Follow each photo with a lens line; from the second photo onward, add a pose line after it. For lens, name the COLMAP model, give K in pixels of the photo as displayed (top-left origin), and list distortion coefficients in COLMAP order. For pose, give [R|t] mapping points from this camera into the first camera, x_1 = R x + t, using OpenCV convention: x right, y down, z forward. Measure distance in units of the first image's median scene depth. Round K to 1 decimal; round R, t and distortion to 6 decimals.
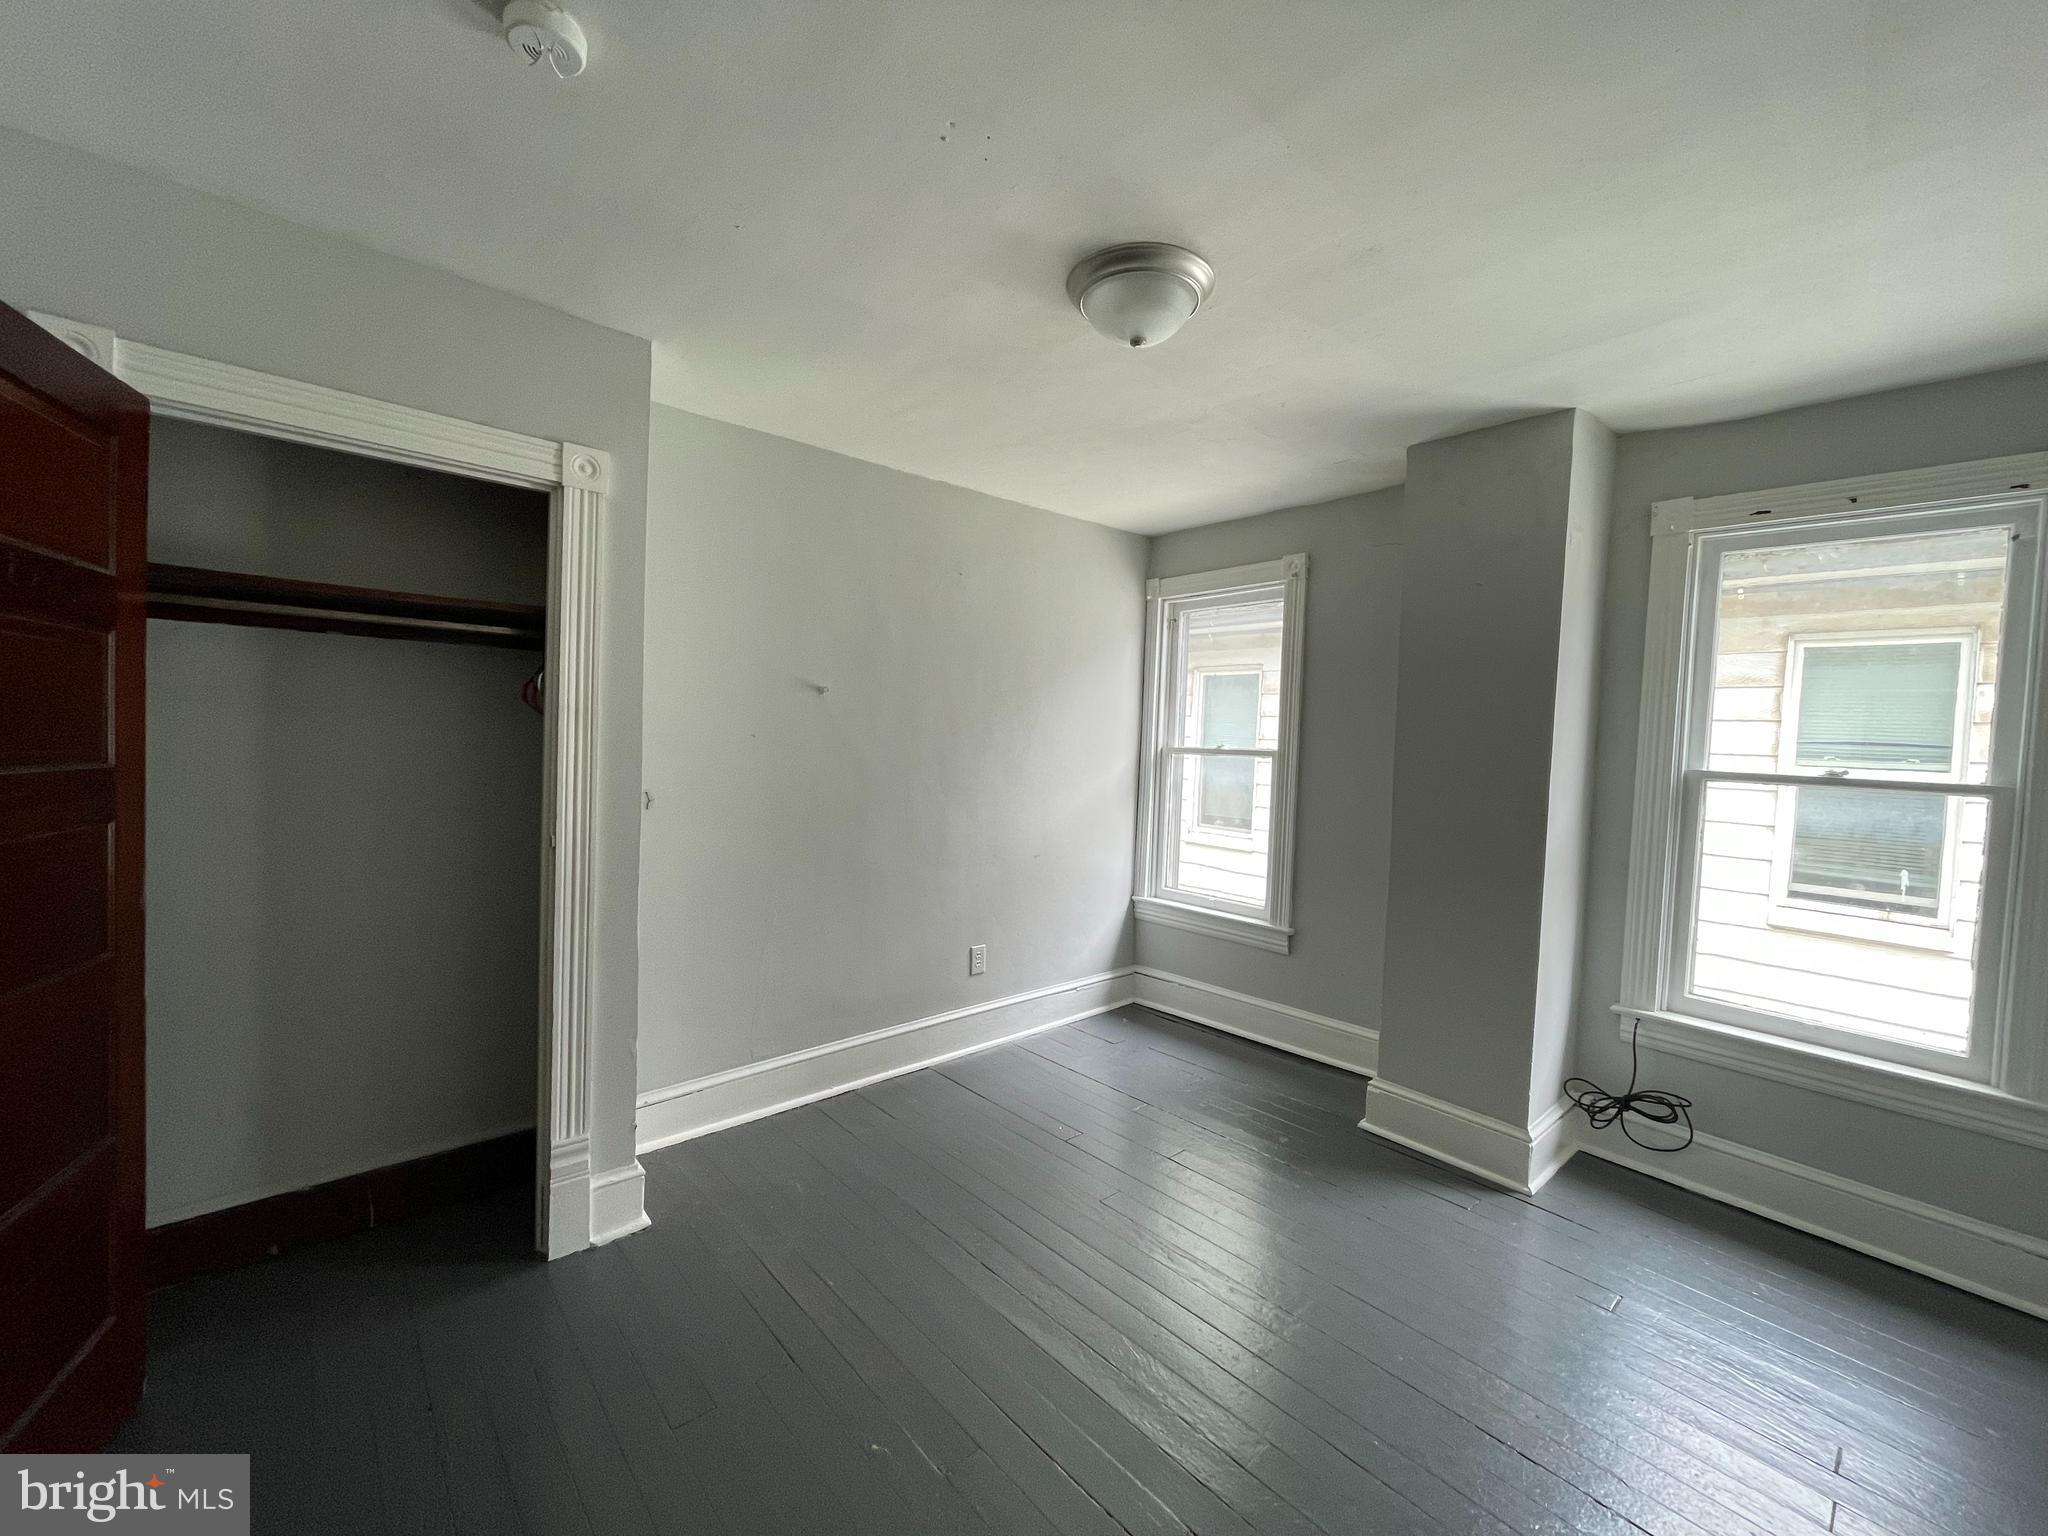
lens RADIAL K [[820.1, 0, 1024.1], [0, 820.1, 762.8], [0, 0, 1]] dist [-0.002575, -0.000397]
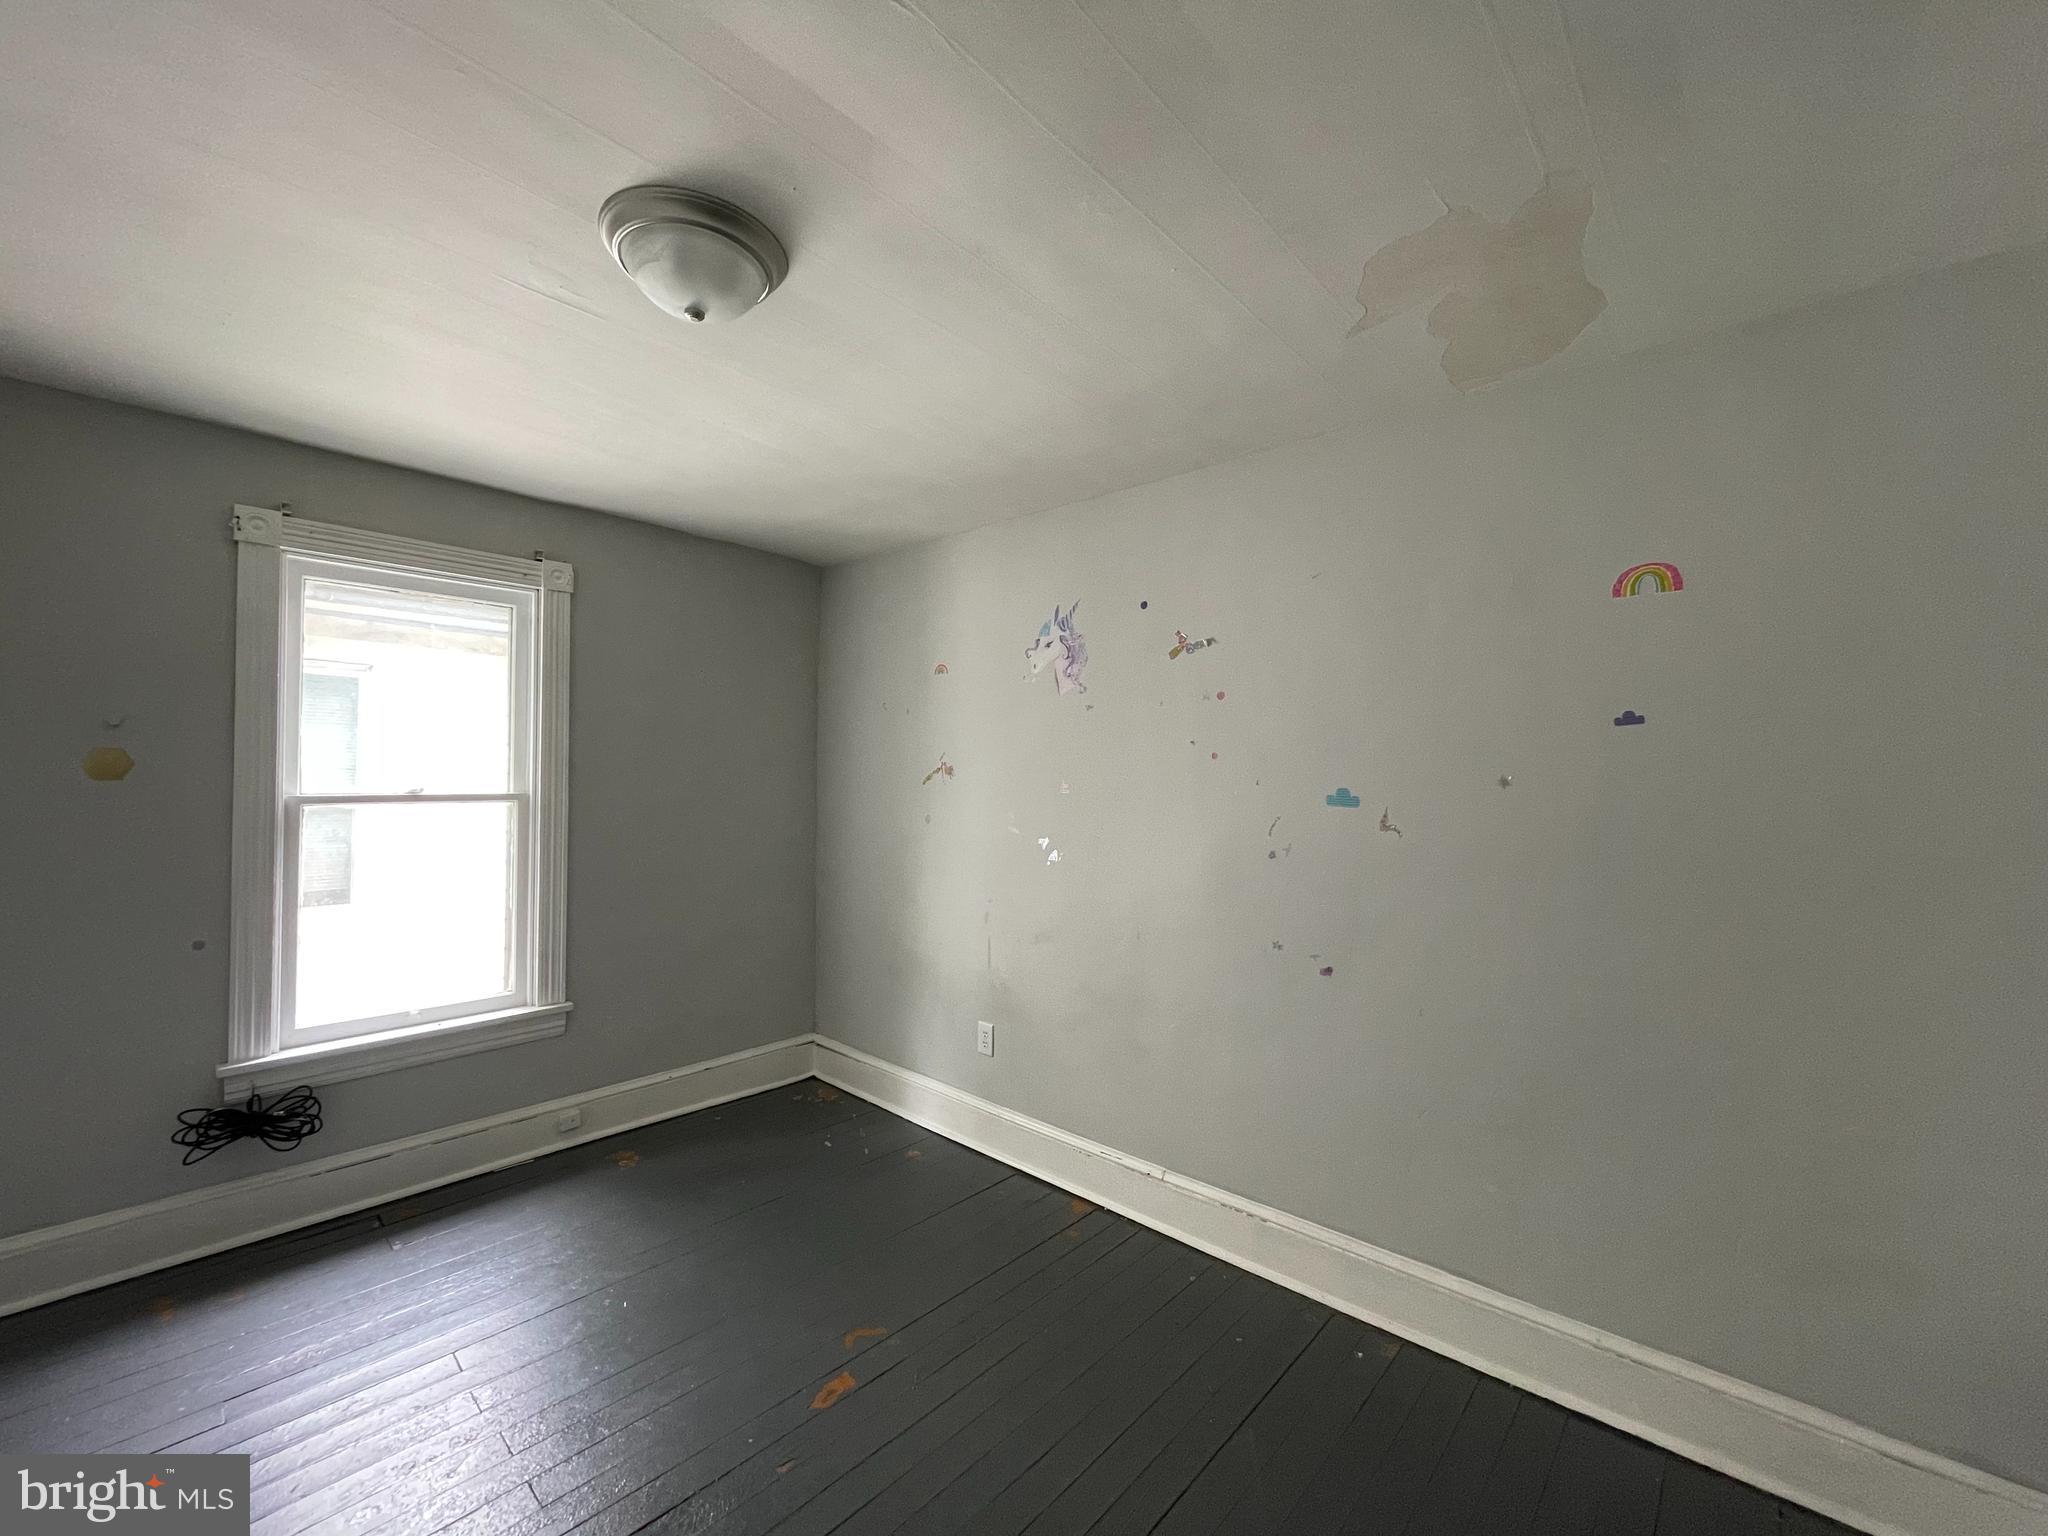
lens RADIAL K [[820.1, 0, 1015.0], [0, 820.1, 774.5], [0, 0, 1]] dist [-0.002575, -0.000397]
pose [[-0.086659, -0.034073, 0.995655, -0.235016], [0.038584, 0.998550, 0.037531, -0.018568], [-0.995491, 0.041669, -0.085219, 0.240142]]
